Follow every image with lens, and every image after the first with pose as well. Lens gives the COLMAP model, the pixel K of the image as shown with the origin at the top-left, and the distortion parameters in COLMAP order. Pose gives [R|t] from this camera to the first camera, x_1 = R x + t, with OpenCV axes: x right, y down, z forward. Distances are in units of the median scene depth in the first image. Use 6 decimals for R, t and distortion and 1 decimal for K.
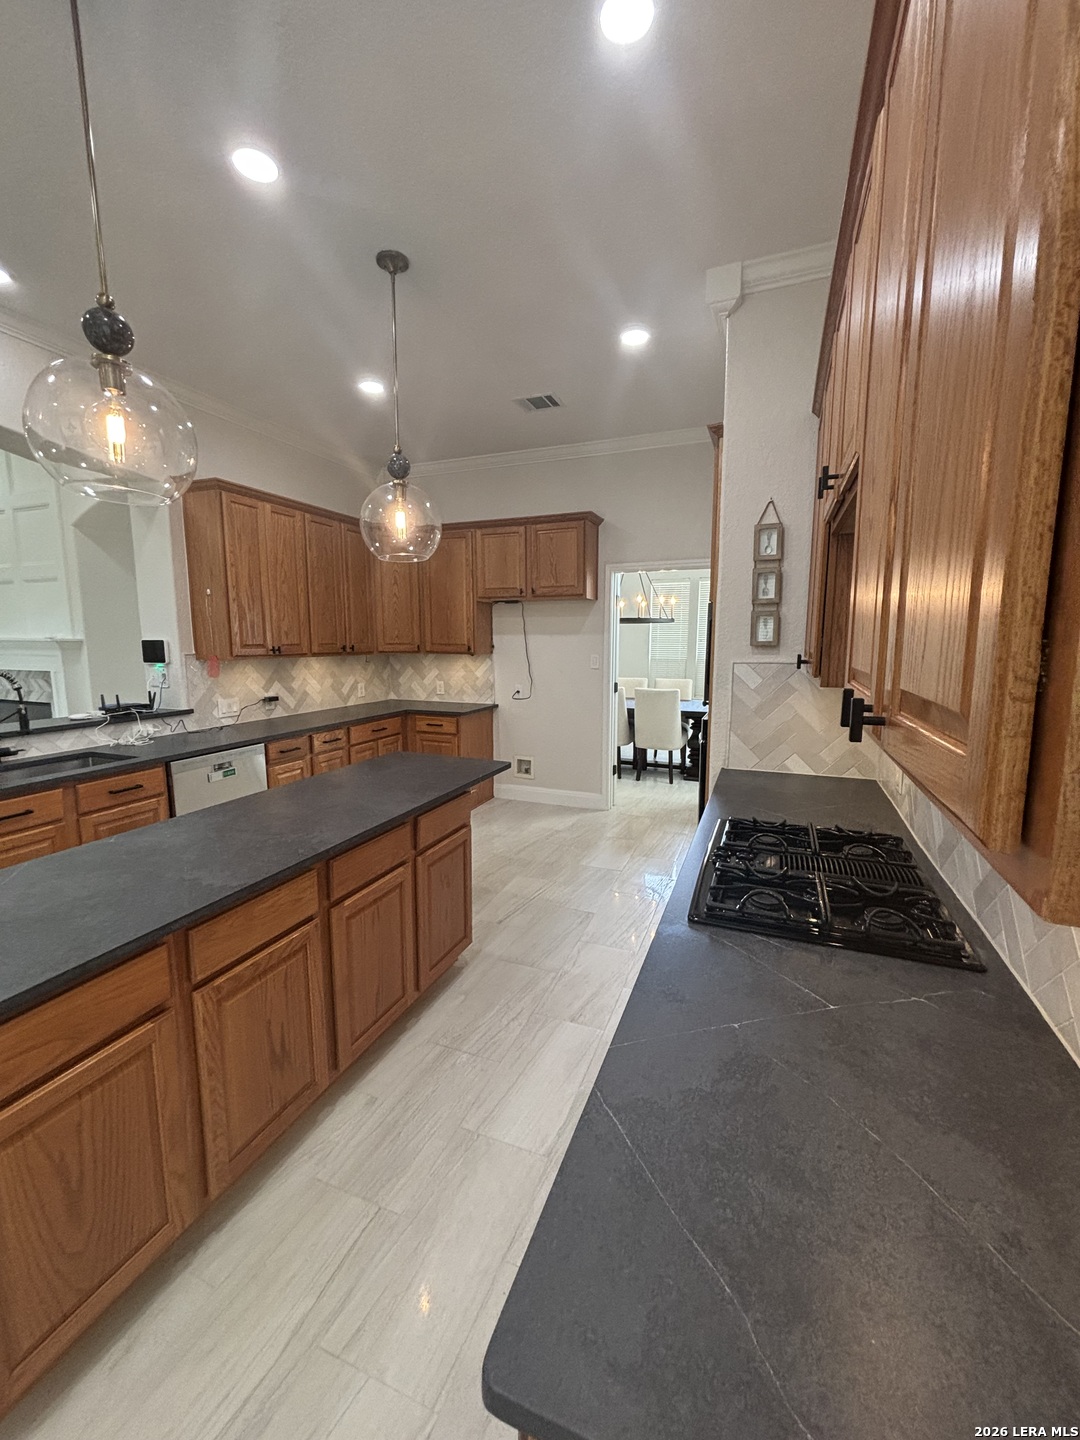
lens RADIAL K [[578.6, 0, 536.5], [0, 578.6, 724.7], [0, 0, 1]] dist [0.001270, -0.000118]
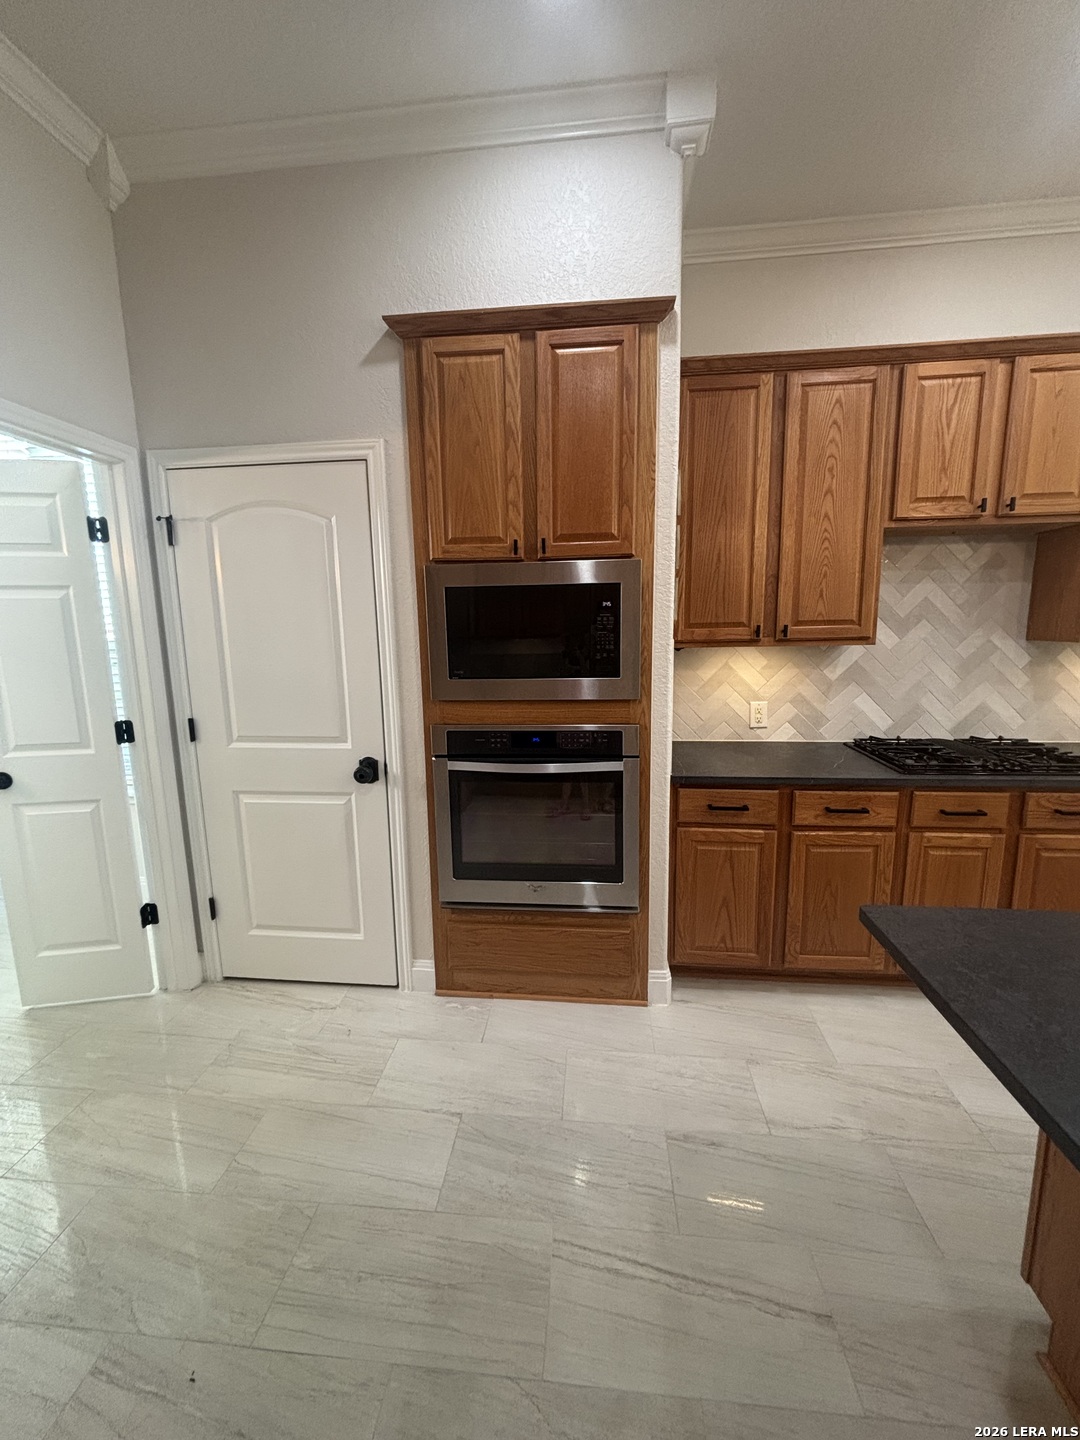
lens RADIAL K [[577.7, 0, 538.9], [0, 577.7, 714.9], [0, 0, 1]] dist [0.001159, -0.000528]
pose [[-0.294372, -0.144658, 0.944679, -0.206684], [0.153854, 0.968411, 0.196235, -0.107654], [-0.943225, 0.203109, -0.262817, 0.782267]]
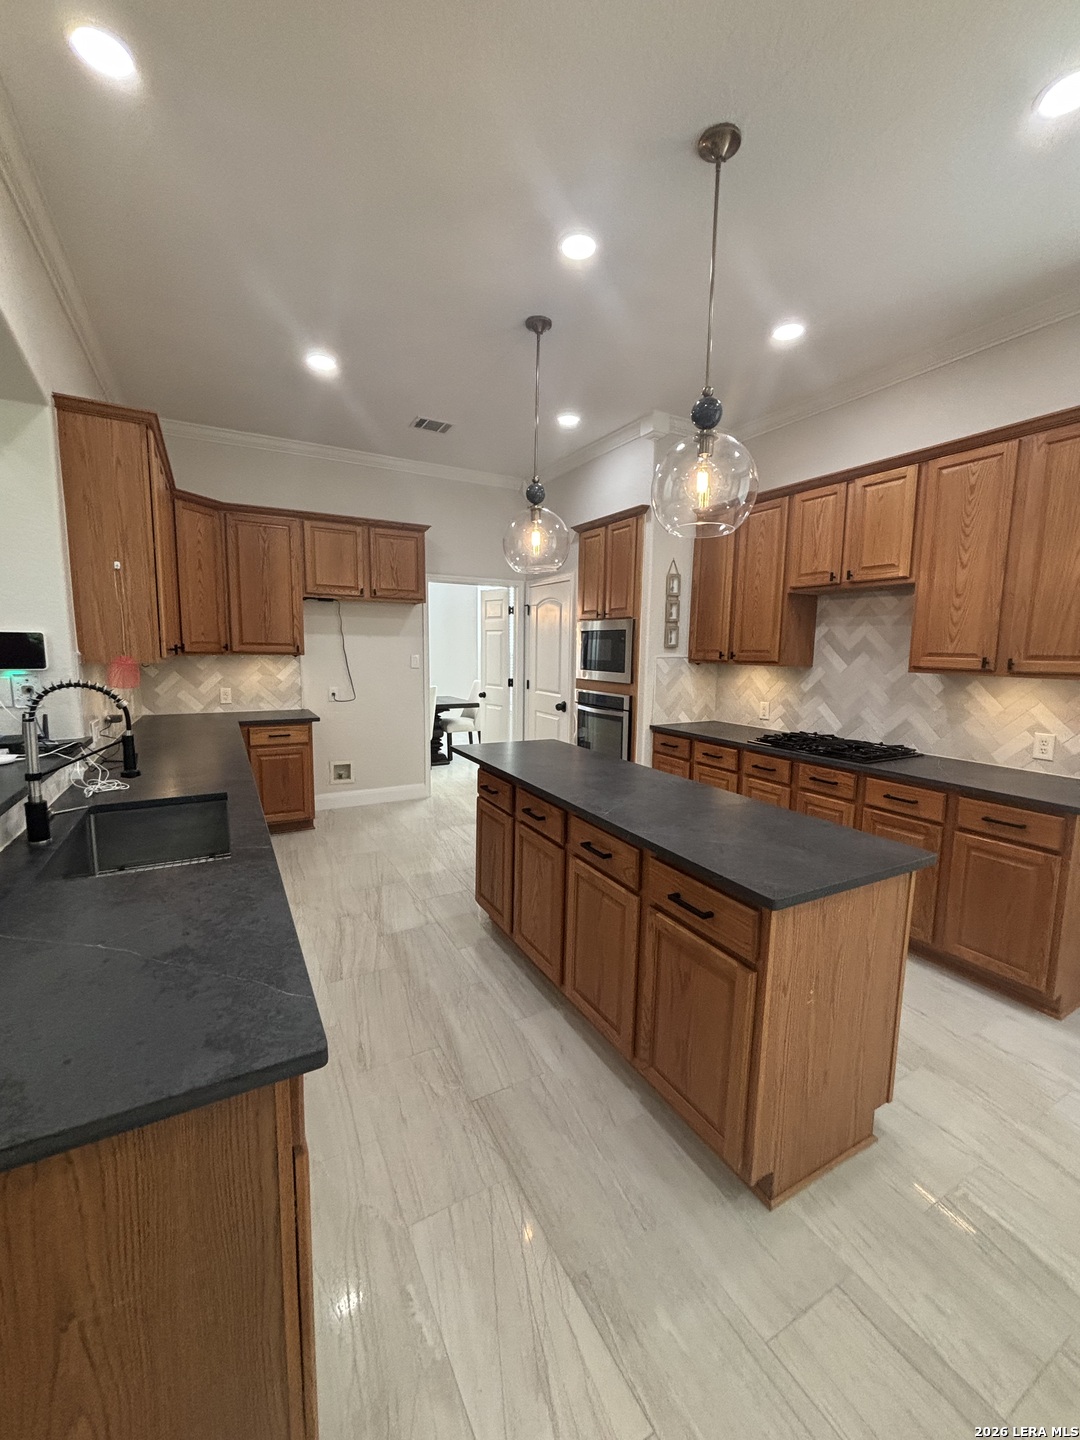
lens RADIAL K [[577.7, 0, 538.9], [0, 577.7, 714.9], [0, 0, 1]] dist [0.001159, -0.000528]
pose [[0.622049, -0.087199, 0.778107, -0.619065], [0.102050, 0.994331, 0.029848, -0.017733], [-0.776299, 0.060839, 0.627422, 0.150575]]
